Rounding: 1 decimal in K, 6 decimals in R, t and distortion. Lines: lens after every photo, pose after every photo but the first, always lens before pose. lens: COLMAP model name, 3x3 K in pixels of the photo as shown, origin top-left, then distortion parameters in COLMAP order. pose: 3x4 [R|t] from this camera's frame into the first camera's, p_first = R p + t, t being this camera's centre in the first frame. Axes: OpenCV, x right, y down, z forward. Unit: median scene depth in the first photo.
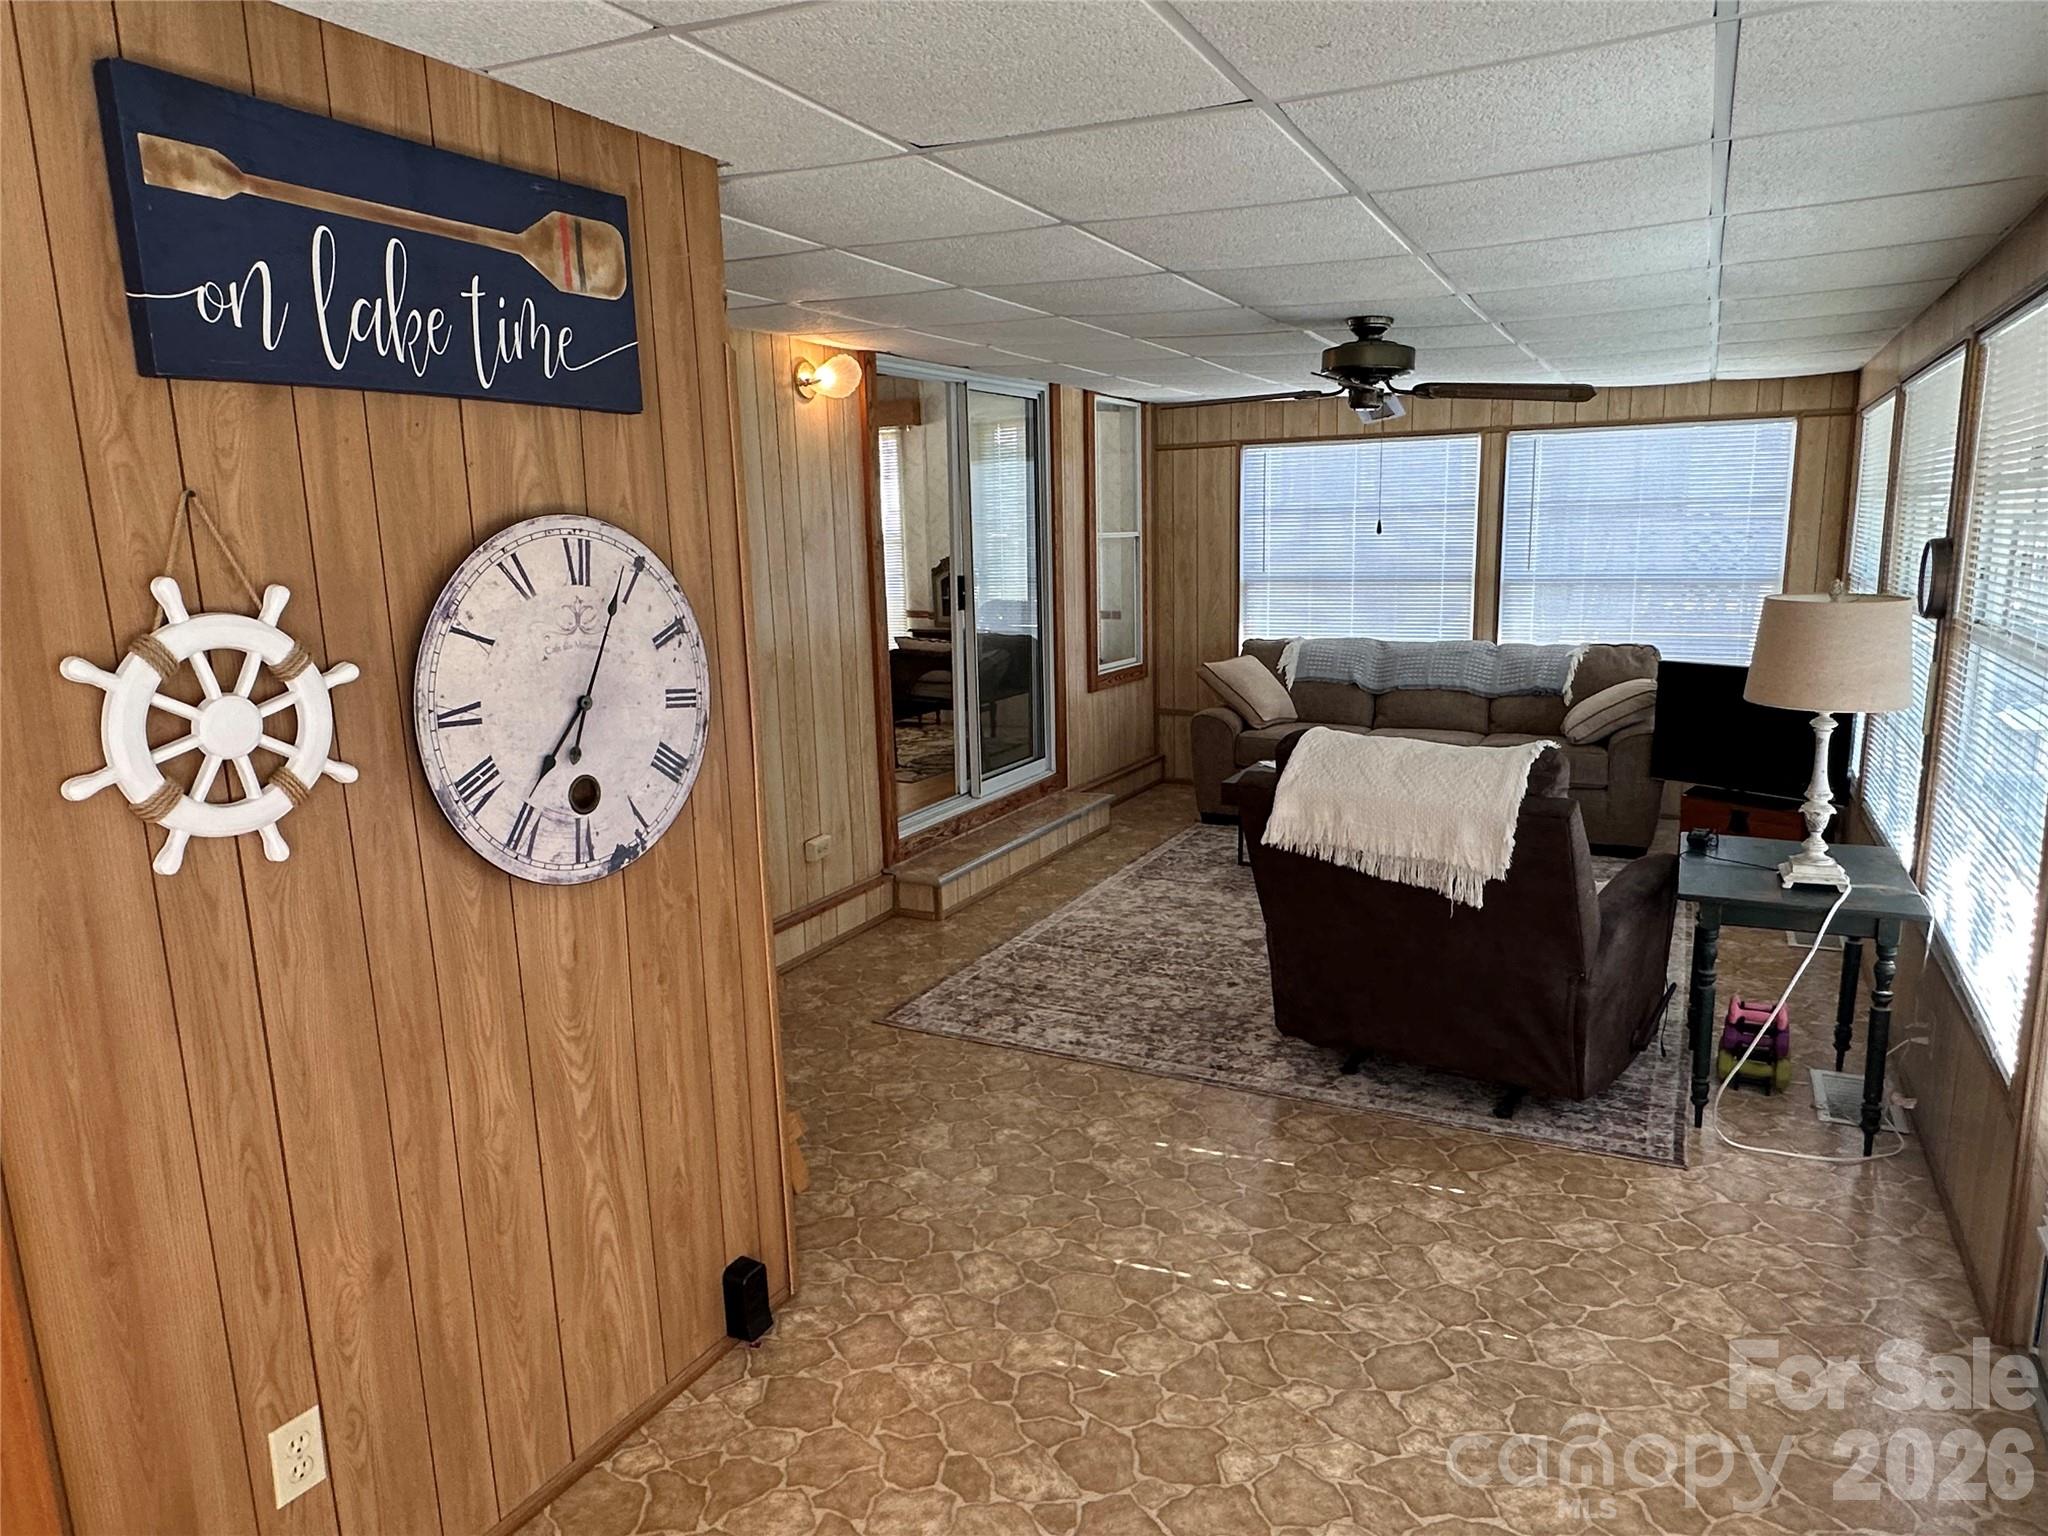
lens RADIAL K [[1269.0, 0, 1025.8], [0, 1269.0, 771.3], [0, 0, 1]] dist [-0.004615, -0.000456]
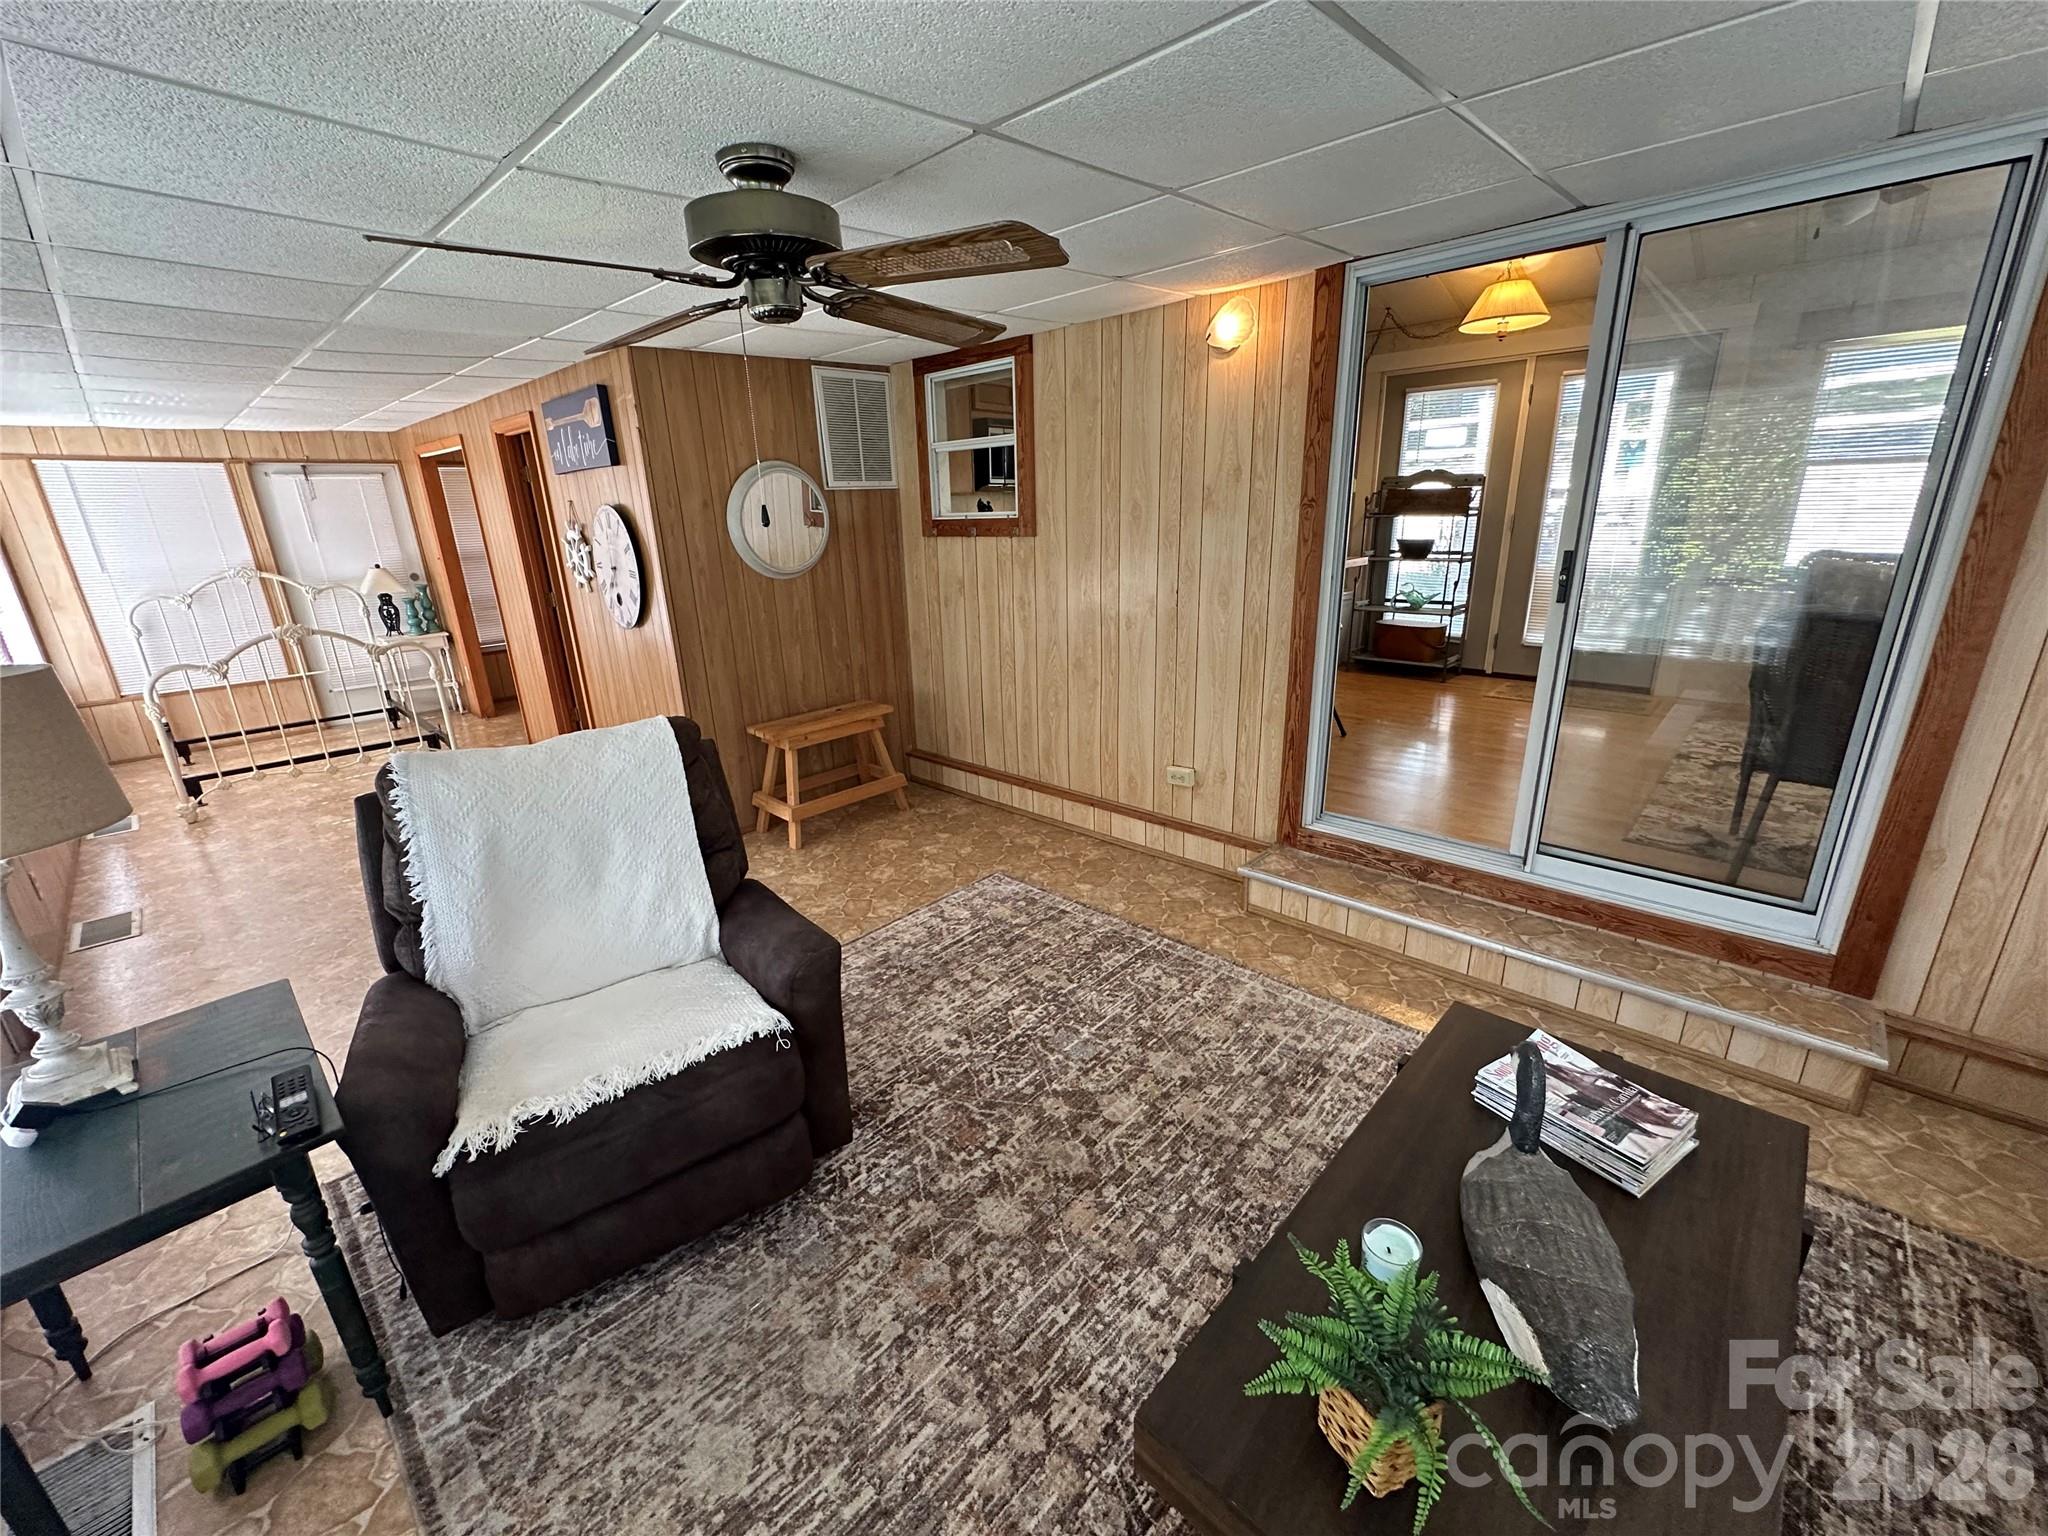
lens RADIAL K [[823.7, 0, 1022.7], [0, 823.7, 762.1], [0, 0, 1]] dist [-0.003477, 0.000252]
pose [[-0.273580, 0.321715, -0.906451, 0.415416], [-0.142611, 0.918421, 0.369006, -0.156247], [0.951218, 0.230222, -0.205382, 0.772272]]
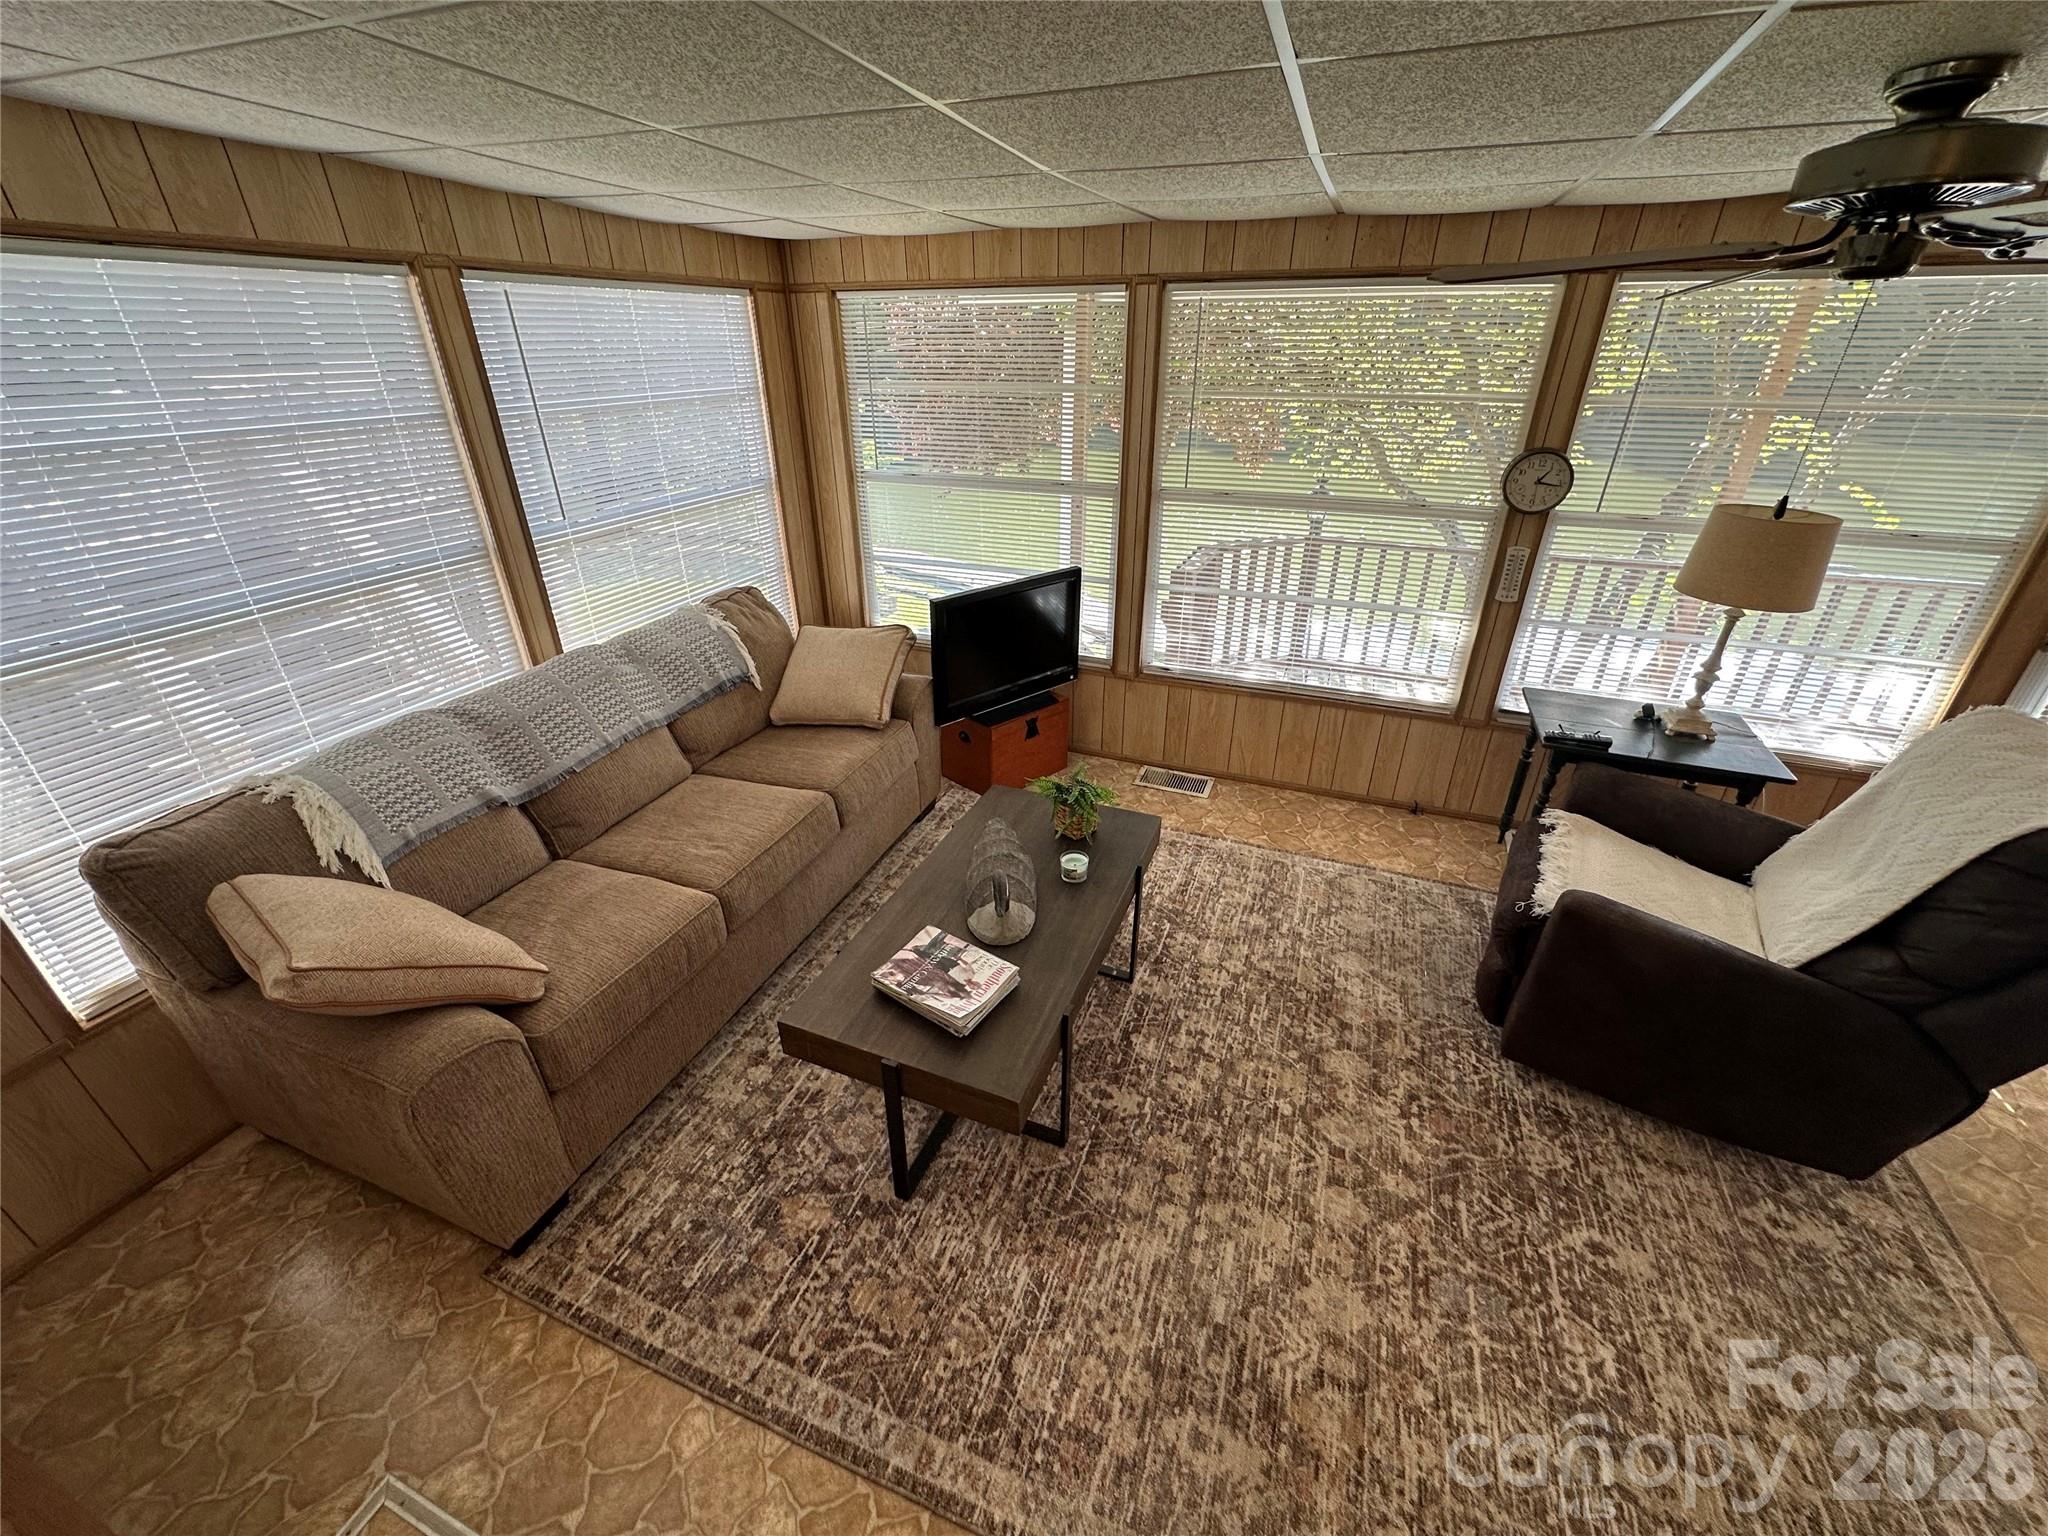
lens RADIAL K [[823.7, 0, 1023.3], [0, 823.7, 763.1], [0, 0, 1]] dist [-0.003477, 0.000252]
pose [[-0.100942, -0.436215, 0.894163, -0.052252], [0.194725, 0.872708, 0.447731, -0.204215], [-0.975650, 0.219311, -0.003151, 0.853490]]
